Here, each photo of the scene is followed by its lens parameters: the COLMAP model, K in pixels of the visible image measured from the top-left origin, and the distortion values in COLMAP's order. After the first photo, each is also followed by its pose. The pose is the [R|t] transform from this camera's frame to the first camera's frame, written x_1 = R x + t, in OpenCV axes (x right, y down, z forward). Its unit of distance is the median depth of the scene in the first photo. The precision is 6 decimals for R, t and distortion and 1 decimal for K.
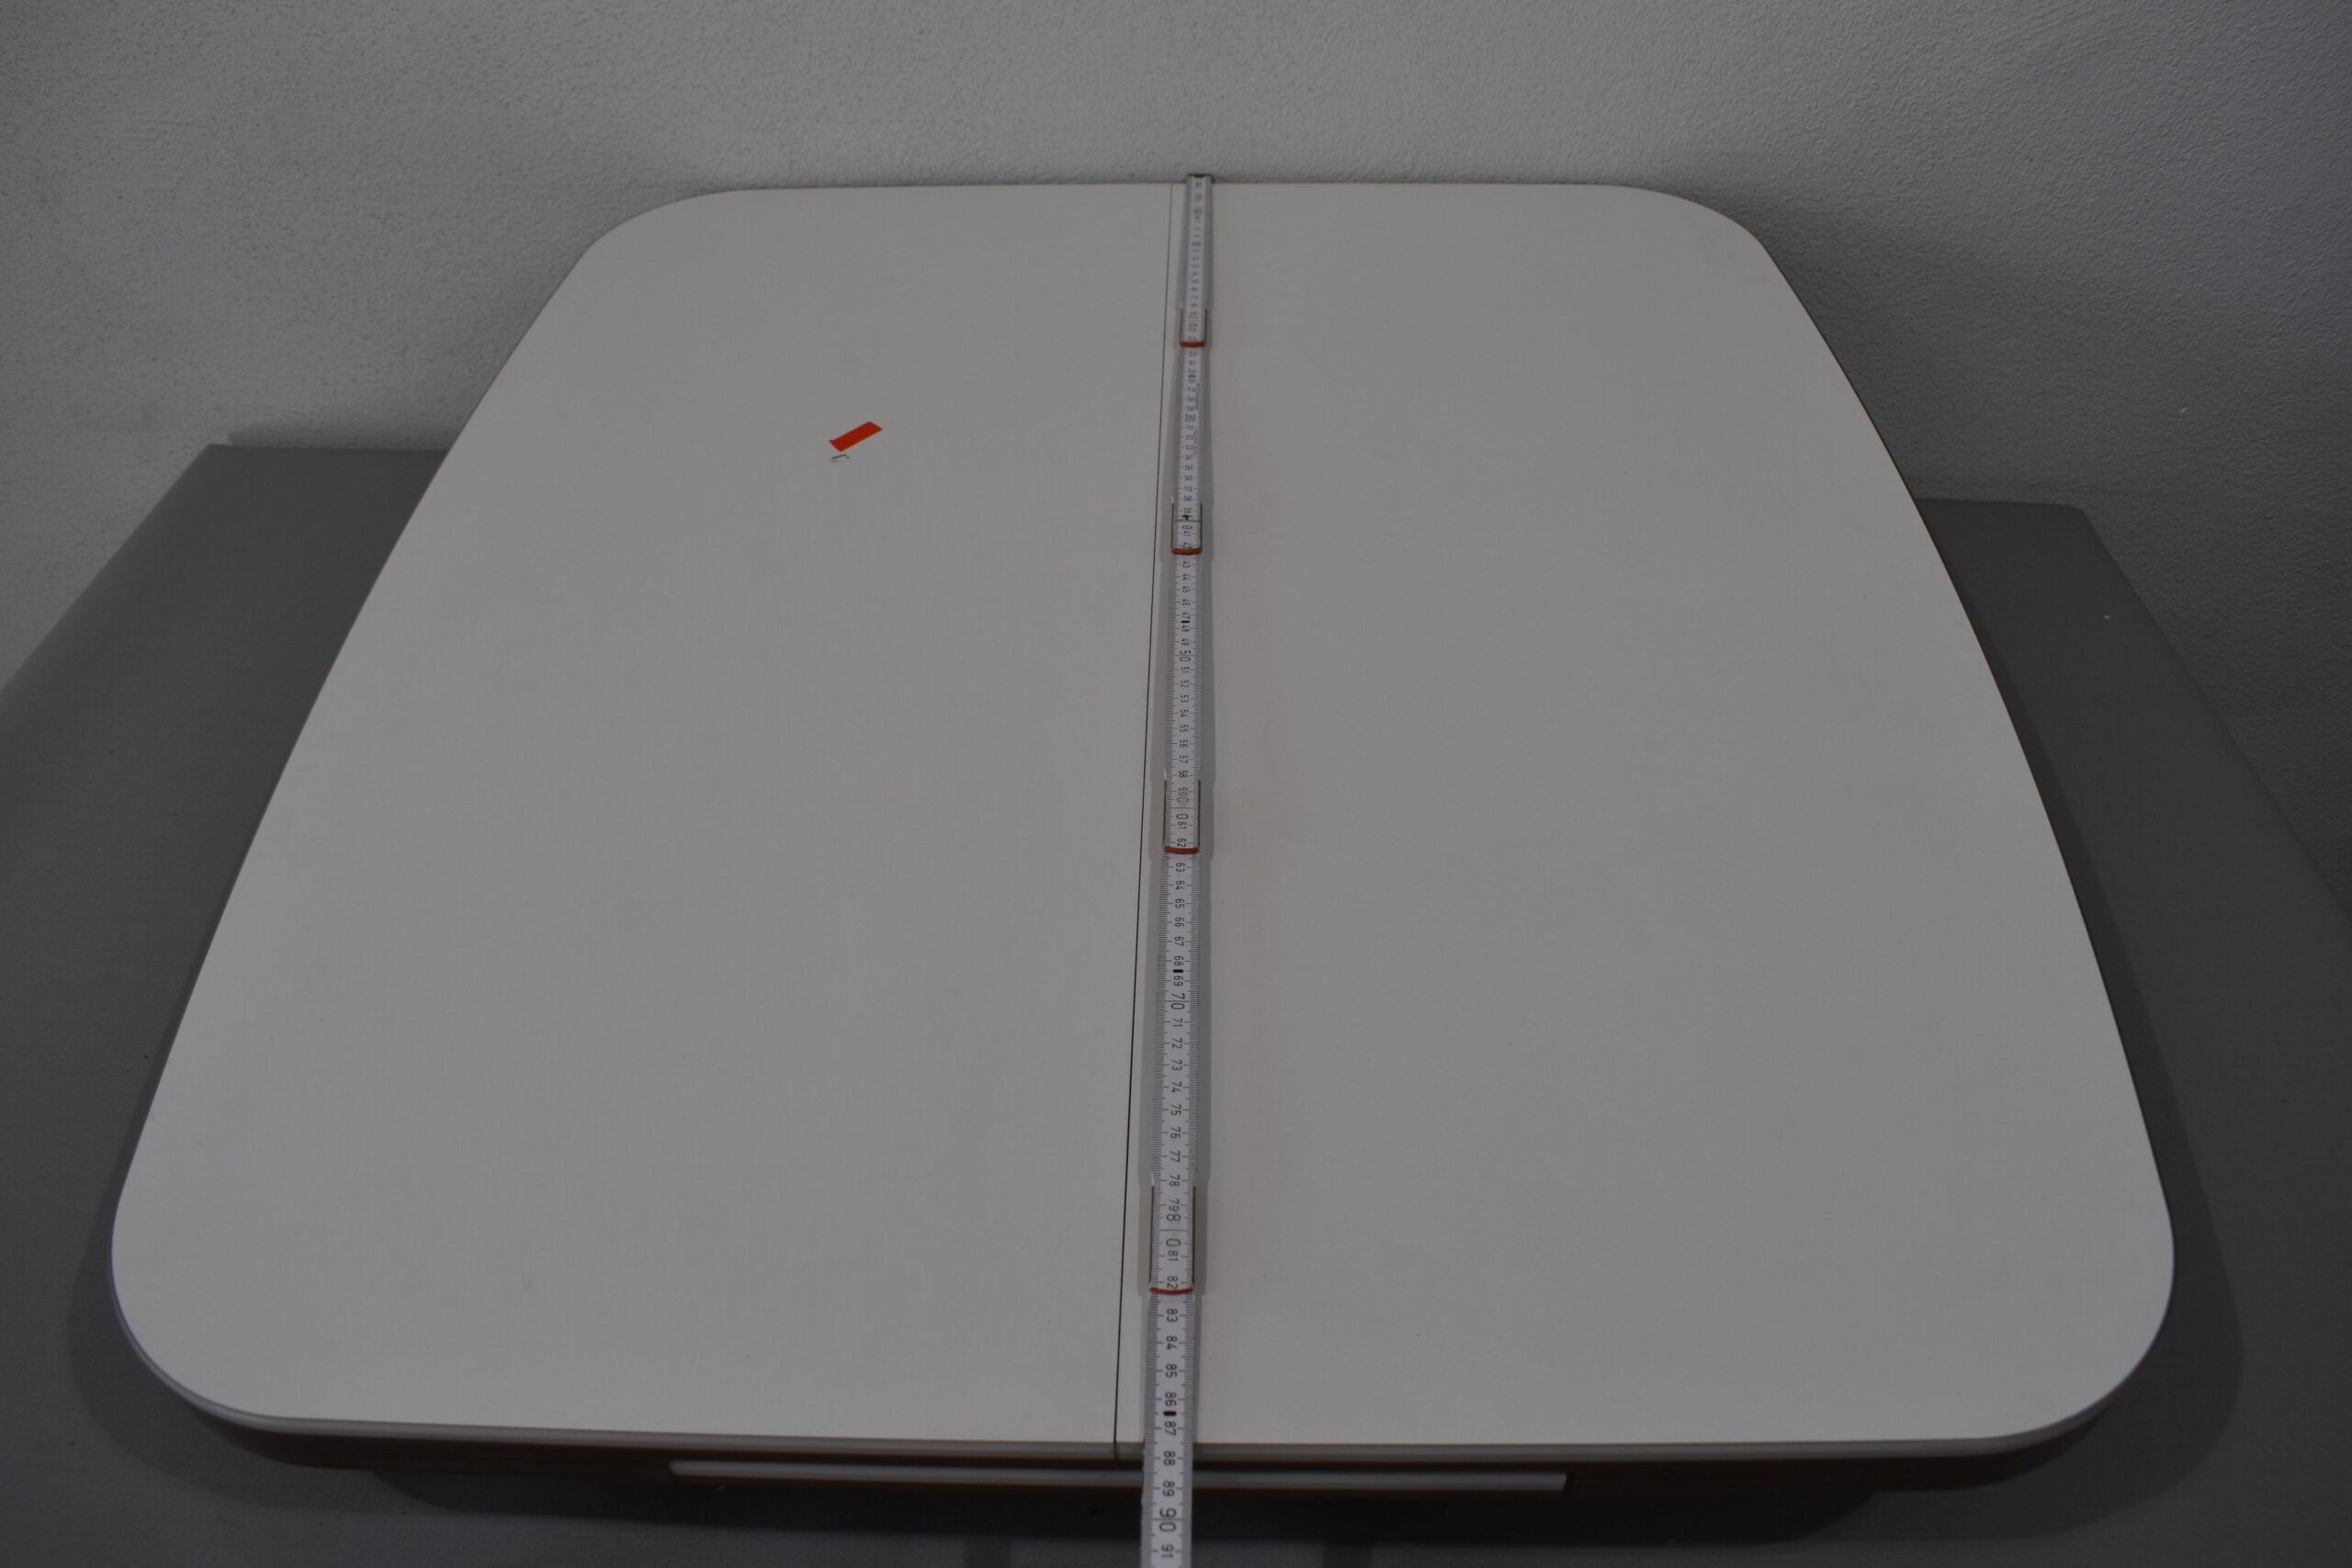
lens RADIAL K [[1758.5, 0, 1160.3], [0, 1758.5, 796.6], [0, 0, 1]] dist [-0.097910, 0.017654]
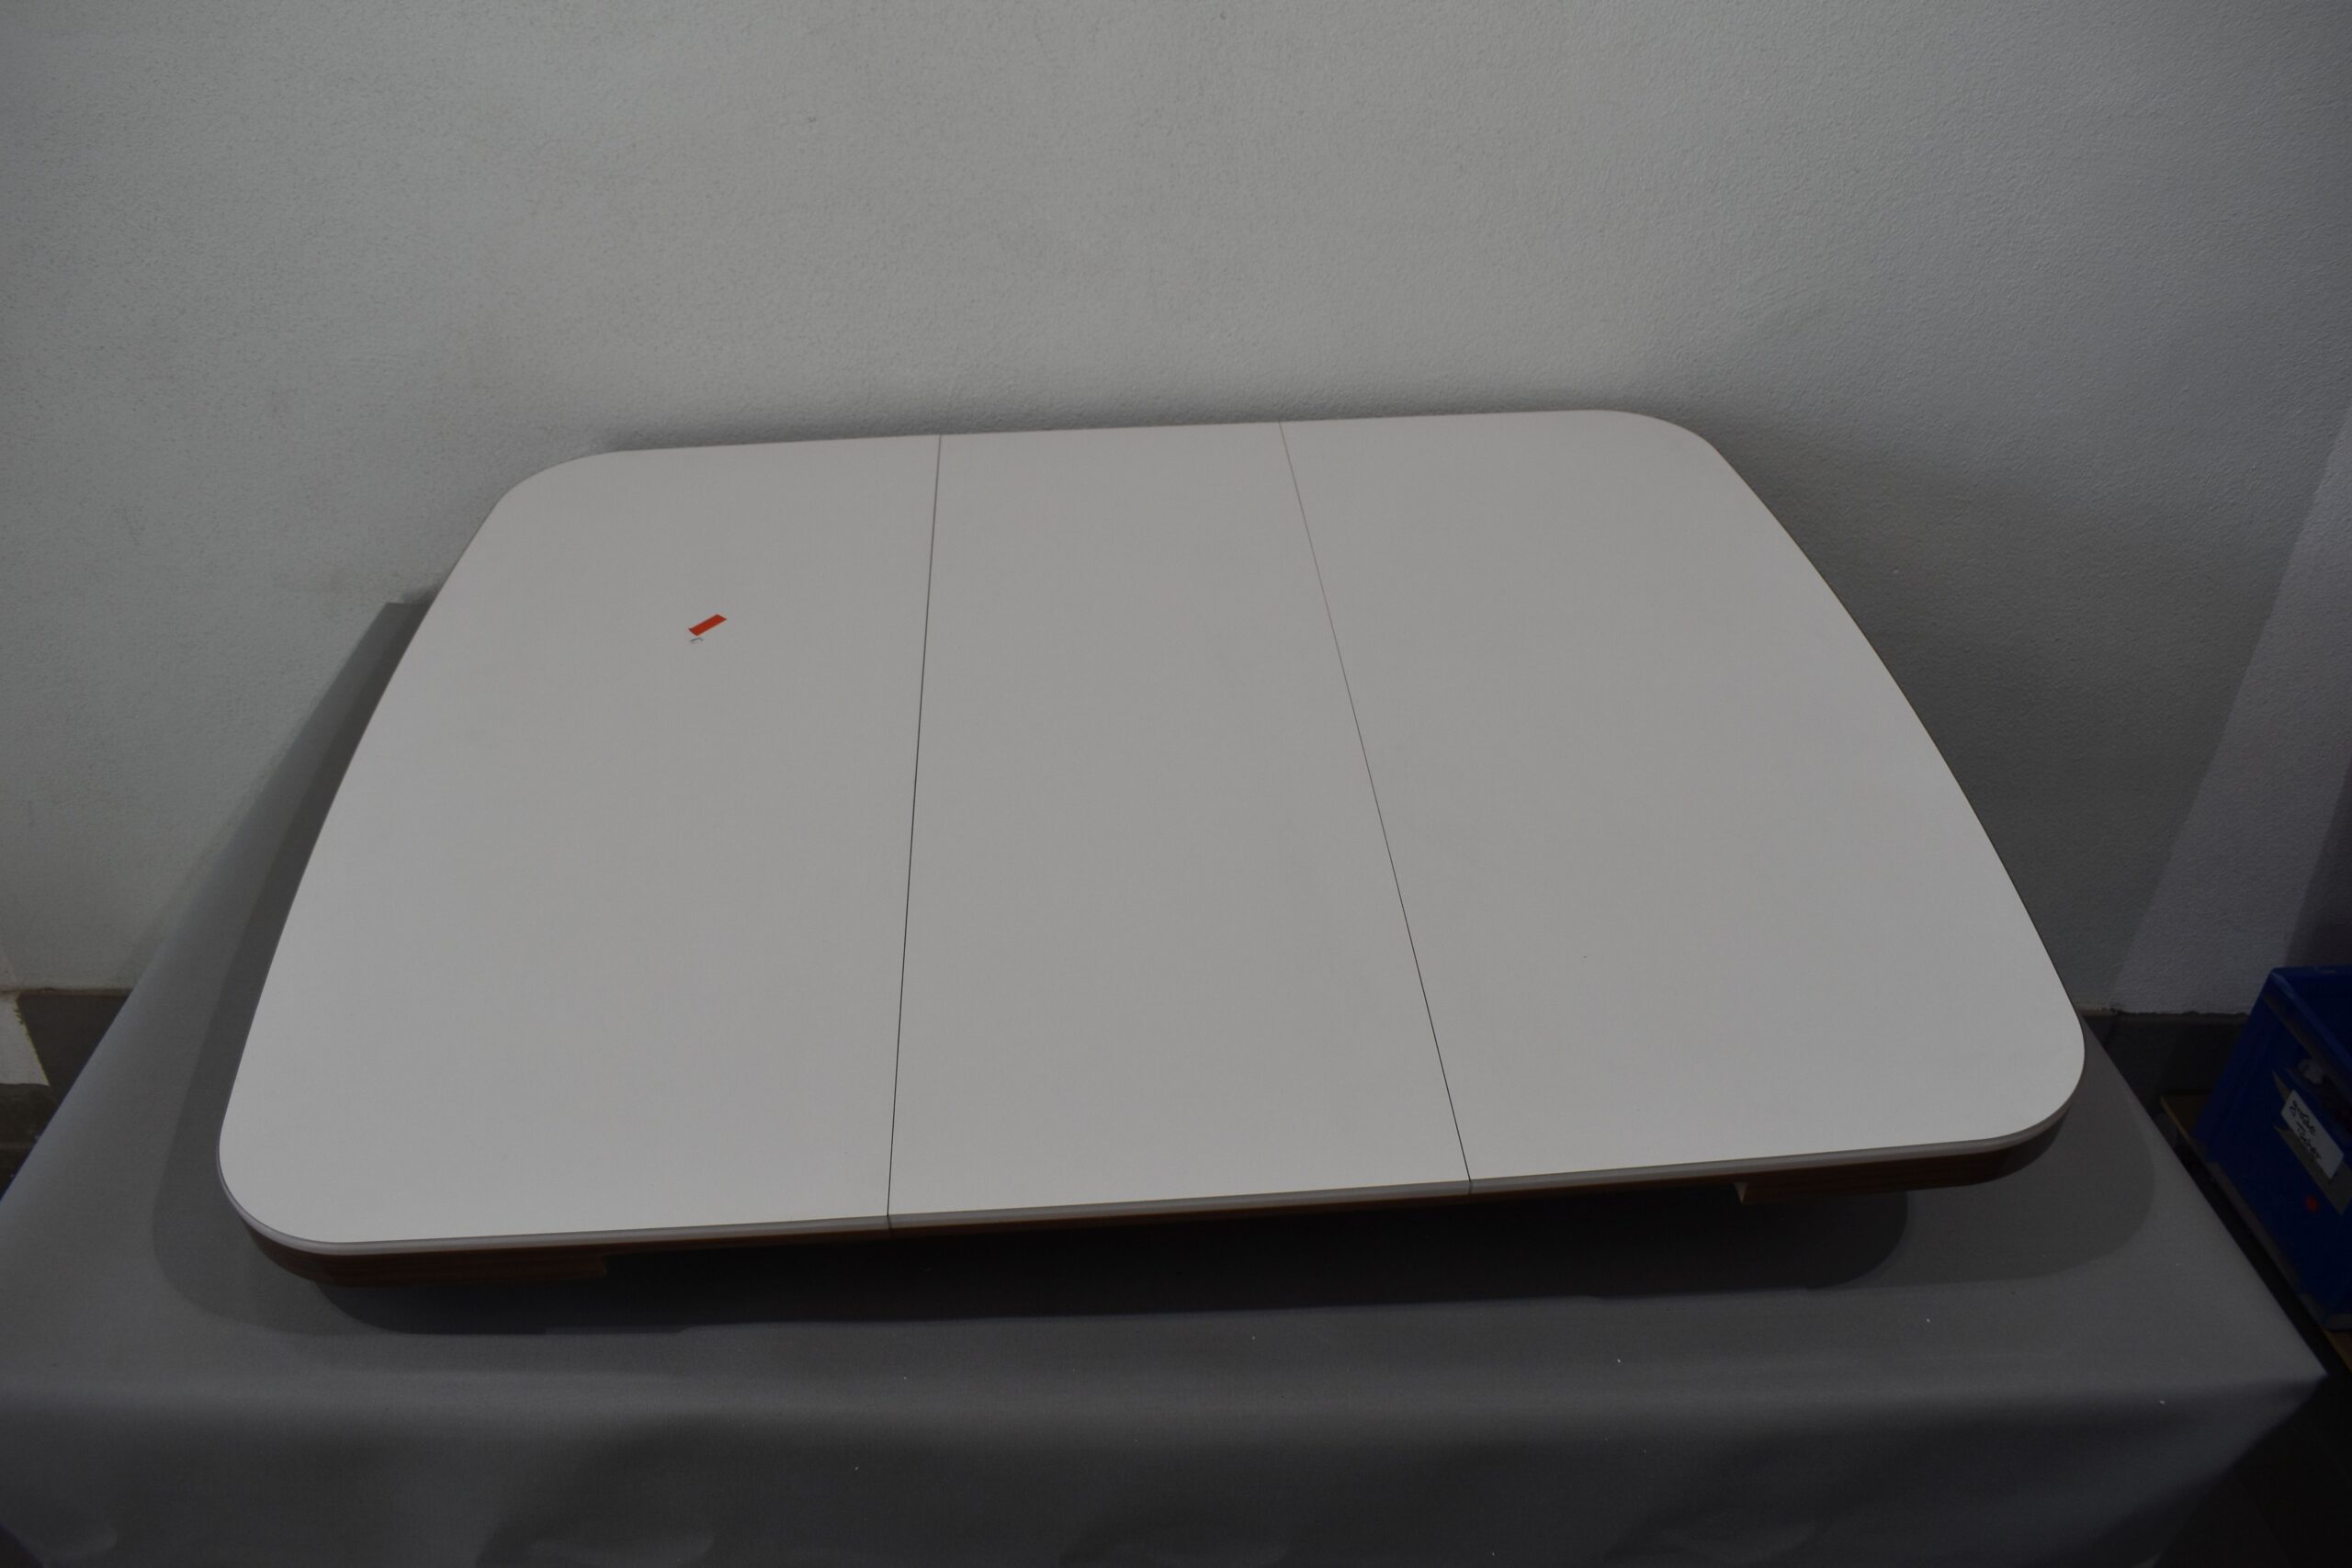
lens RADIAL K [[1758.5, 0, 1176.8], [0, 1758.5, 790.3], [0, 0, 1]] dist [-0.097910, 0.017654]
pose [[0.995261, -0.014528, 0.096152, -0.113541], [0.024873, 0.993918, -0.107276, 0.089599], [-0.094009, 0.109160, 0.989569, -0.327167]]
